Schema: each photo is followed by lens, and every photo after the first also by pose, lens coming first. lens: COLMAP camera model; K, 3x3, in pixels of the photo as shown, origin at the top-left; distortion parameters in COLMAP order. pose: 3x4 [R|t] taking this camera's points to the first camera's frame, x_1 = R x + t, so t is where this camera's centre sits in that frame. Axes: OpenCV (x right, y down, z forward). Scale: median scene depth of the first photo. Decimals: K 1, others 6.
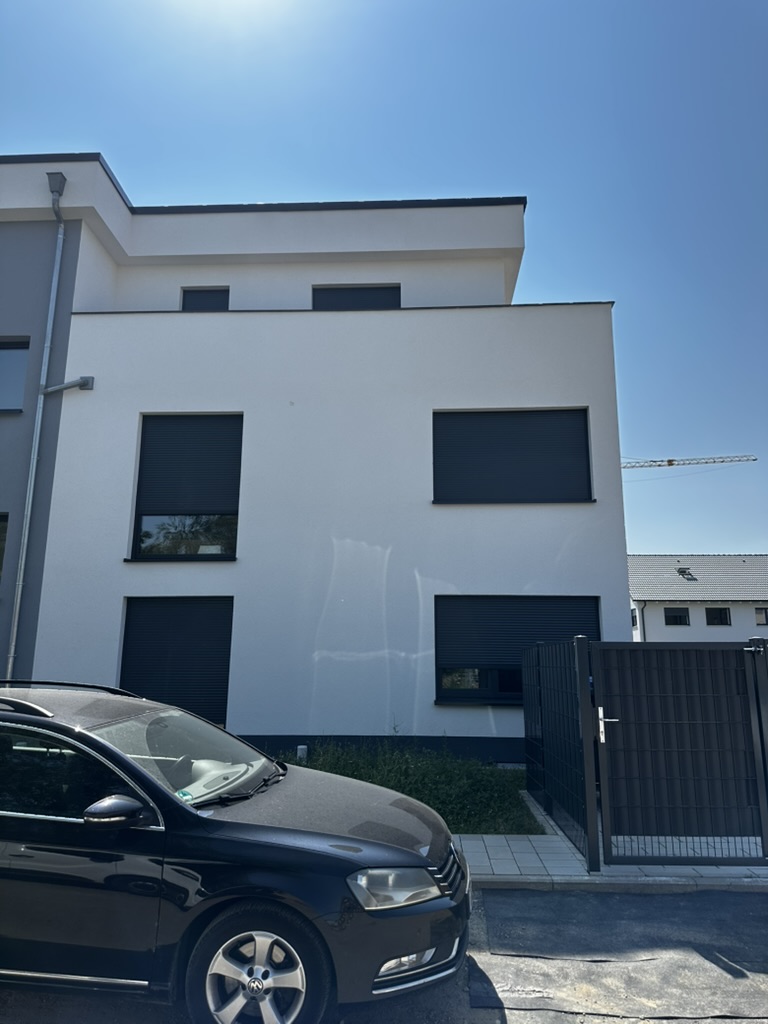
lens RADIAL K [[741.3, 0, 398.4], [0, 741.3, 478.1], [0, 0, 1]] dist [0.062421, -0.000732]
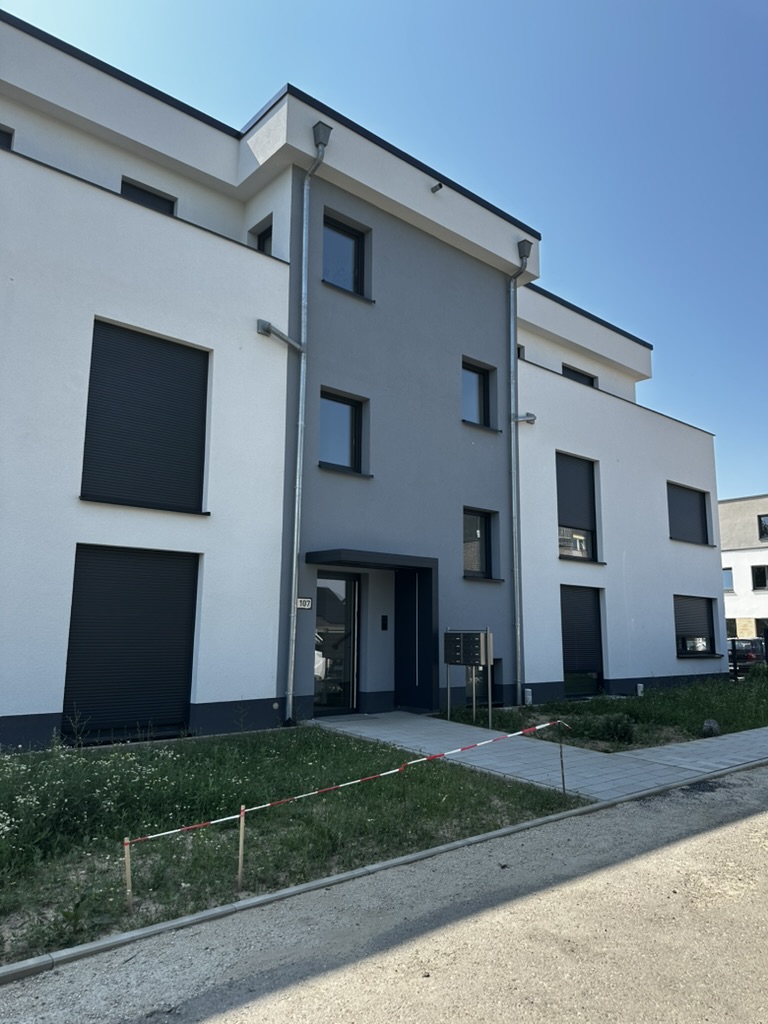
lens RADIAL K [[722.8, 0, 384.0], [0, 722.8, 512.0], [0, 0, 1]] dist [0.004752, -0.002165]
pose [[0.721633, 0.118842, 0.681998, -1.372868], [-0.174331, 0.984603, 0.012890, 0.058462], [-0.669966, -0.128195, 0.731240, 0.236148]]
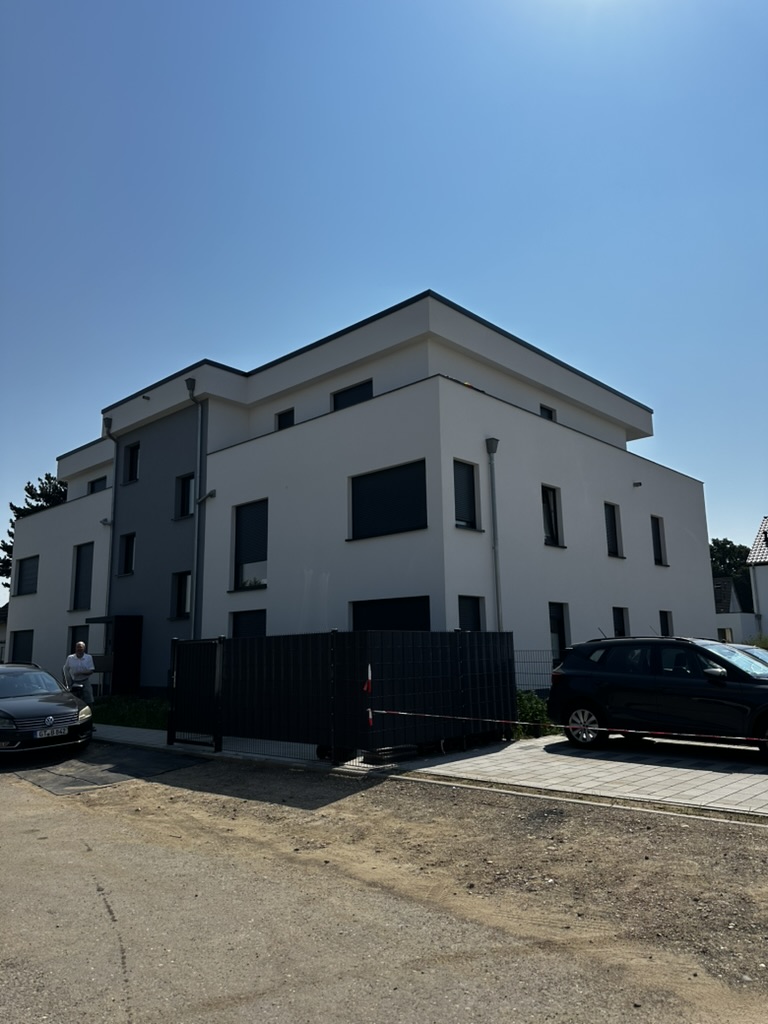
lens RADIAL K [[710.6, 0, 384.0], [0, 710.6, 512.0], [0, 0, 1]] dist [0.093892, -0.000261]
pose [[0.760082, -0.137373, -0.635142, 0.923701], [0.173775, 0.984772, -0.005034, -0.003913], [0.626161, -0.106545, 0.772379, -0.053795]]
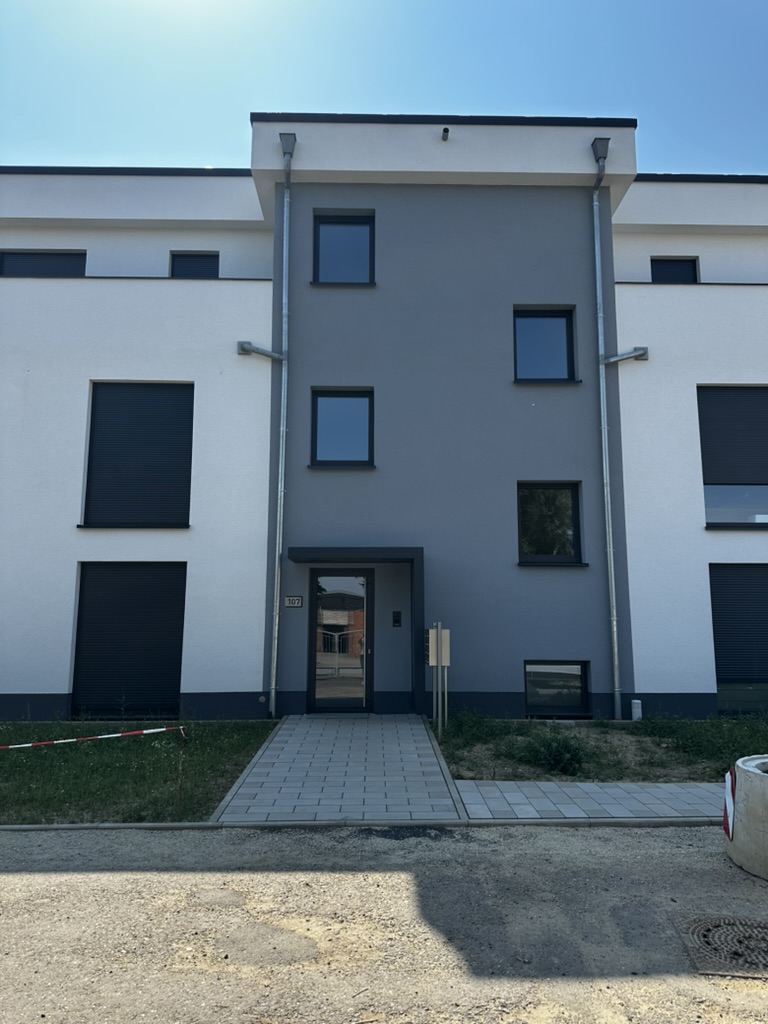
lens RADIAL K [[722.8, 0, 384.0], [0, 722.8, 512.0], [0, 0, 1]] dist [0.004752, -0.002165]
pose [[0.998100, 0.009233, 0.060922, -0.787208], [-0.014470, 0.996182, 0.086088, 0.005680], [-0.059894, -0.086806, 0.994423, 0.037278]]
